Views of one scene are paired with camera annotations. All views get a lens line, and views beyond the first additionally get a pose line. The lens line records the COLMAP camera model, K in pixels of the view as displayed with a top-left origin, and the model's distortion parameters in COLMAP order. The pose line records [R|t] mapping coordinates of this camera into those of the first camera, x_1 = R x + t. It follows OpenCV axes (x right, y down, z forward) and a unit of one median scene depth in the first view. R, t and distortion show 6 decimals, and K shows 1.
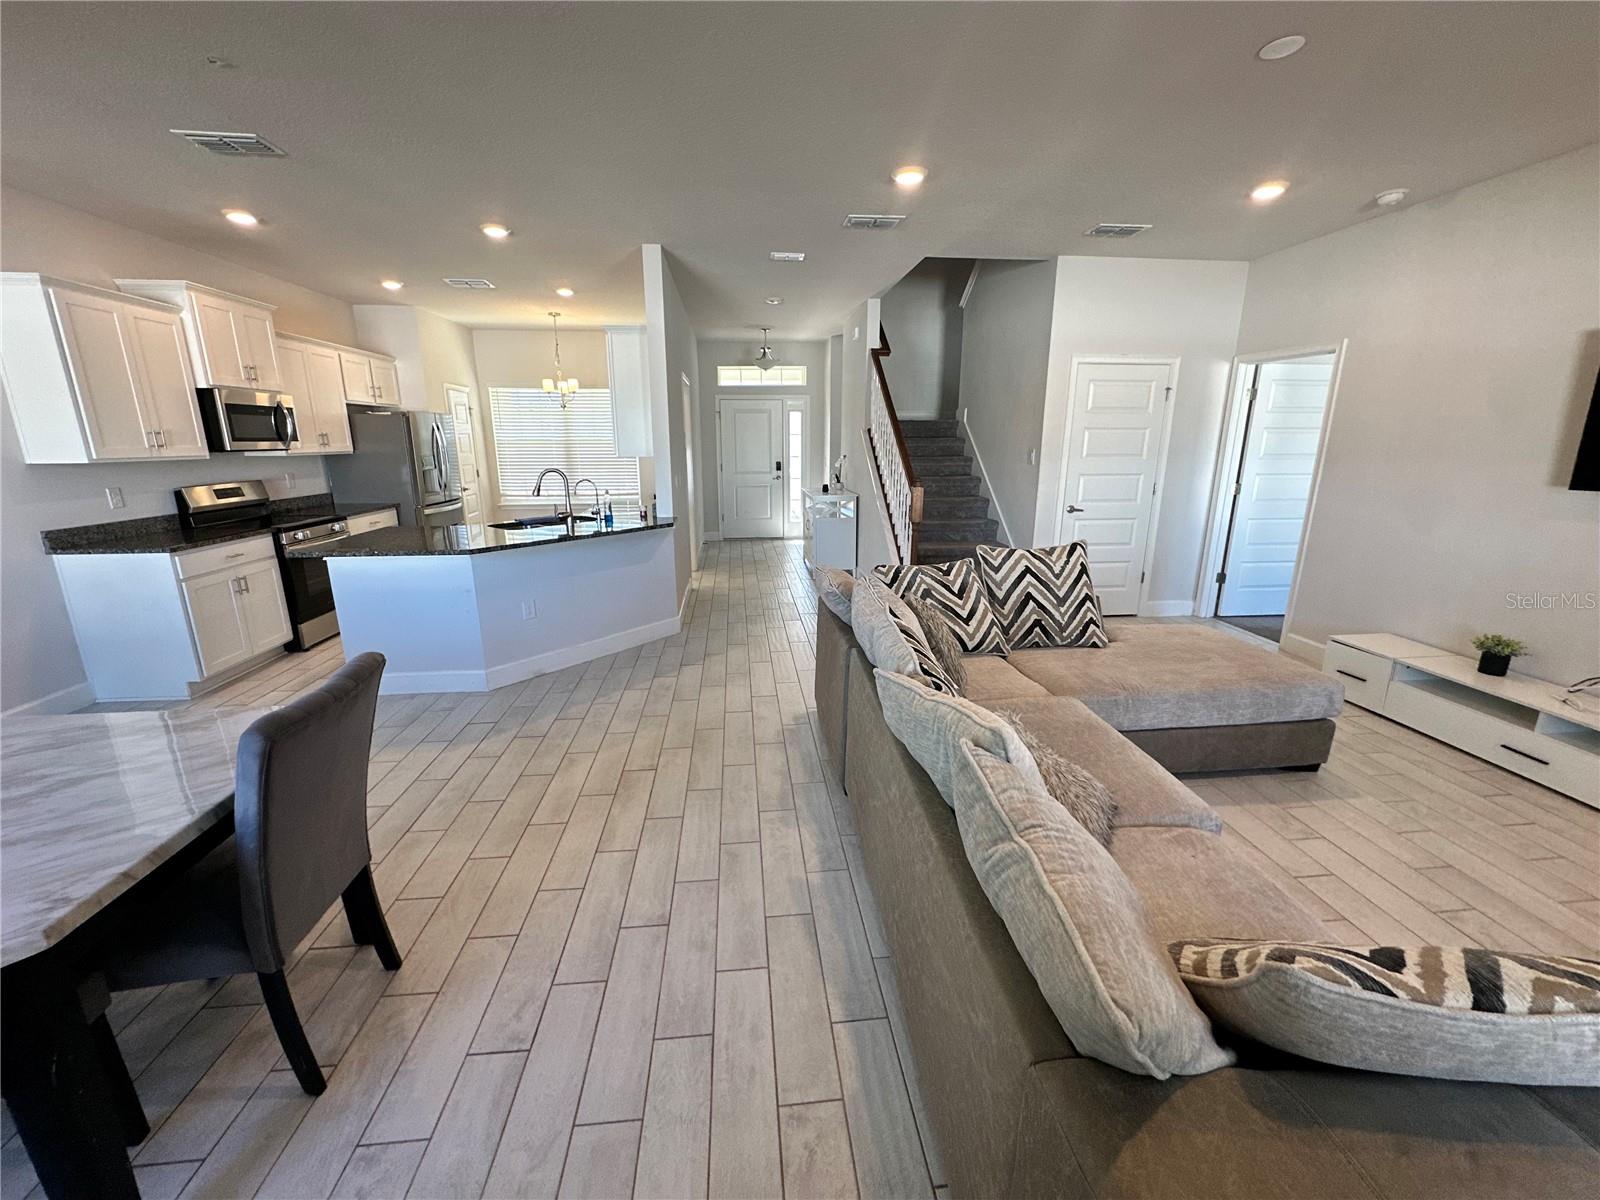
lens RADIAL K [[639.2, 0, 798.0], [0, 639.2, 601.0], [0, 0, 1]] dist [-0.008974, 0.002410]
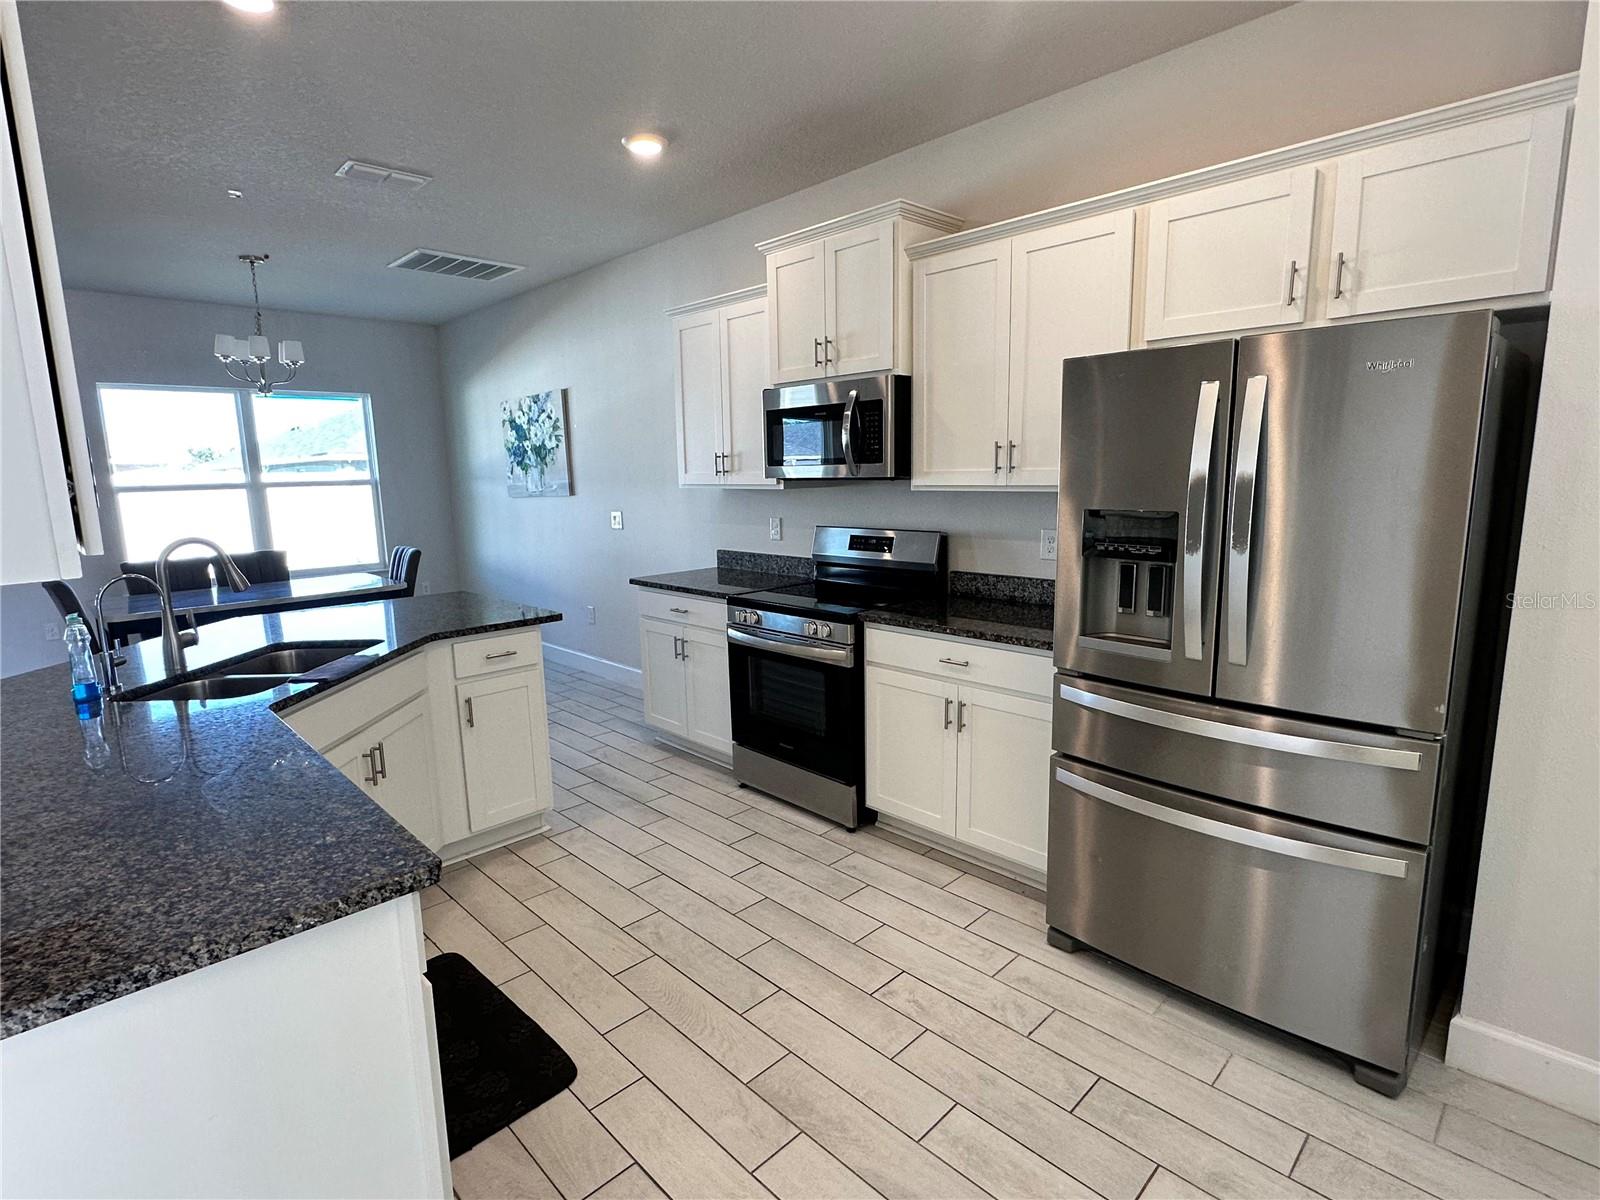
lens RADIAL K [[805.8, 0, 796.0], [0, 805.8, 602.7], [0, 0, 1]] dist [-0.005059, 0.000004]
pose [[-0.780376, 0.118612, -0.613958, -0.376116], [-0.134298, 0.927142, 0.349816, -0.432711], [0.610719, 0.355442, -0.707590, 1.727177]]
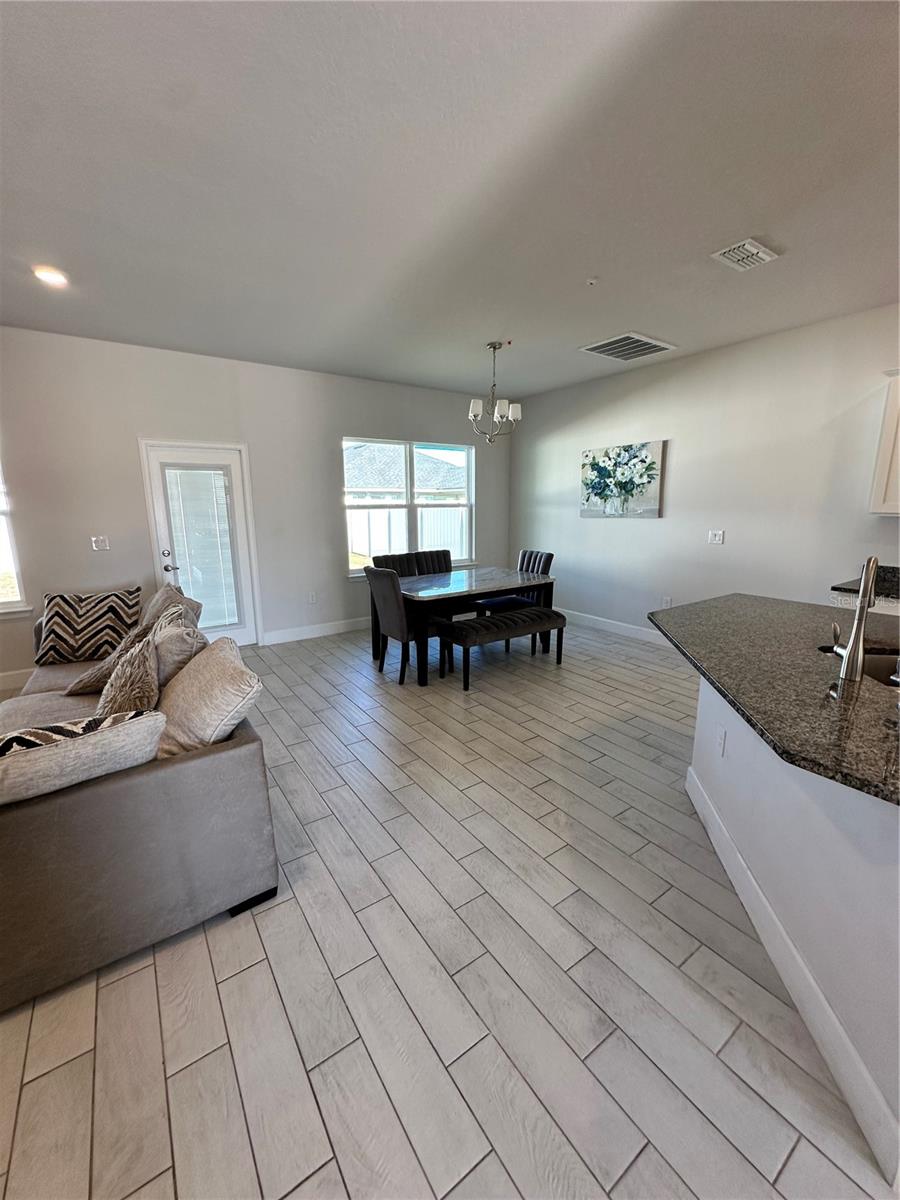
lens RADIAL K [[476.5, 0, 448.5], [0, 476.5, 598.9], [0, 0, 1]] dist [-0.002653, -0.000214]
pose [[-0.871856, 0.104199, -0.478549, 0.070203], [-0.115282, 0.905989, 0.407300, -0.297688], [0.476001, 0.410275, -0.777880, 1.172848]]
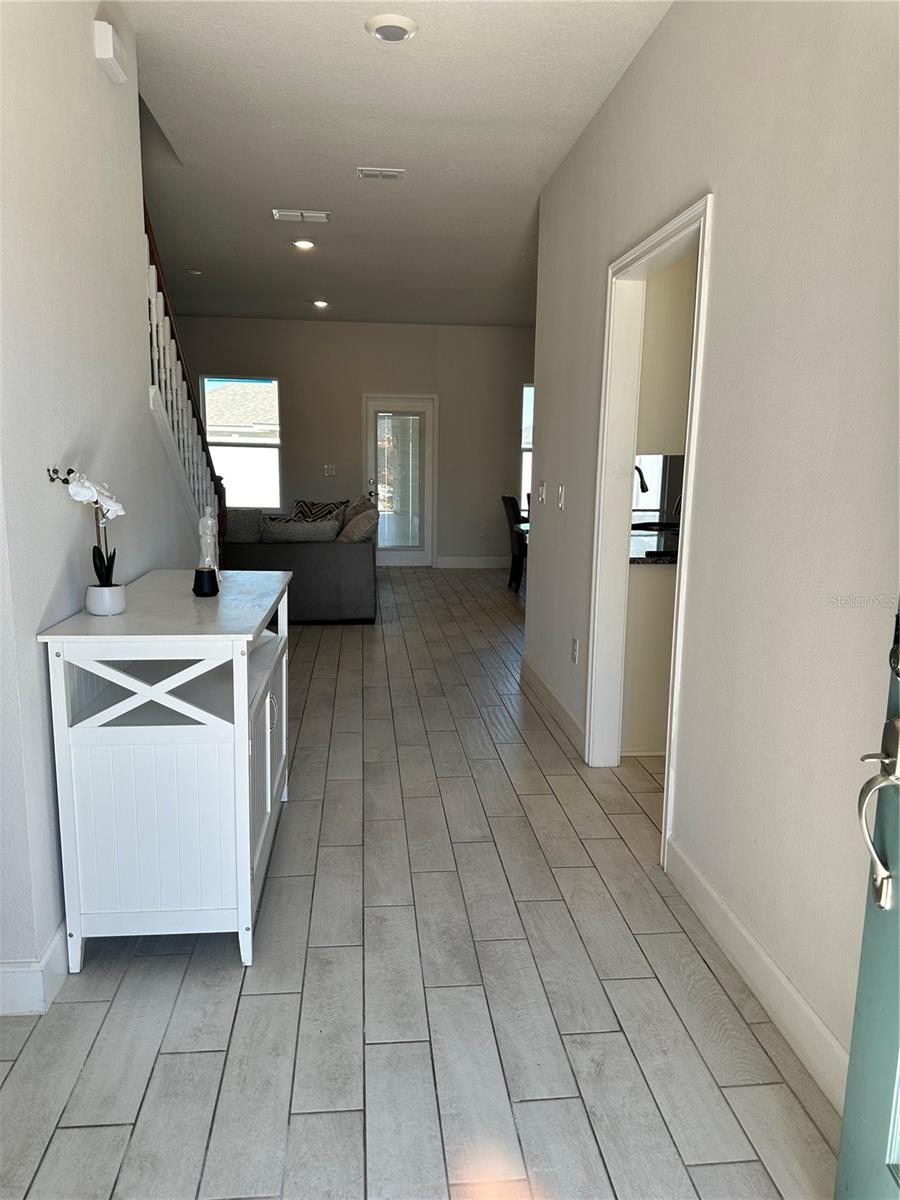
lens RADIAL K [[844.2, 0, 450.0], [0, 844.2, 620.3], [0, 0, 1]] dist [0.067280, -0.001649]
pose [[-0.999853, -0.012814, -0.011358, -0.100409], [-0.016445, 0.903410, 0.428461, -0.562110], [0.004771, 0.428585, -0.903489, 2.344217]]
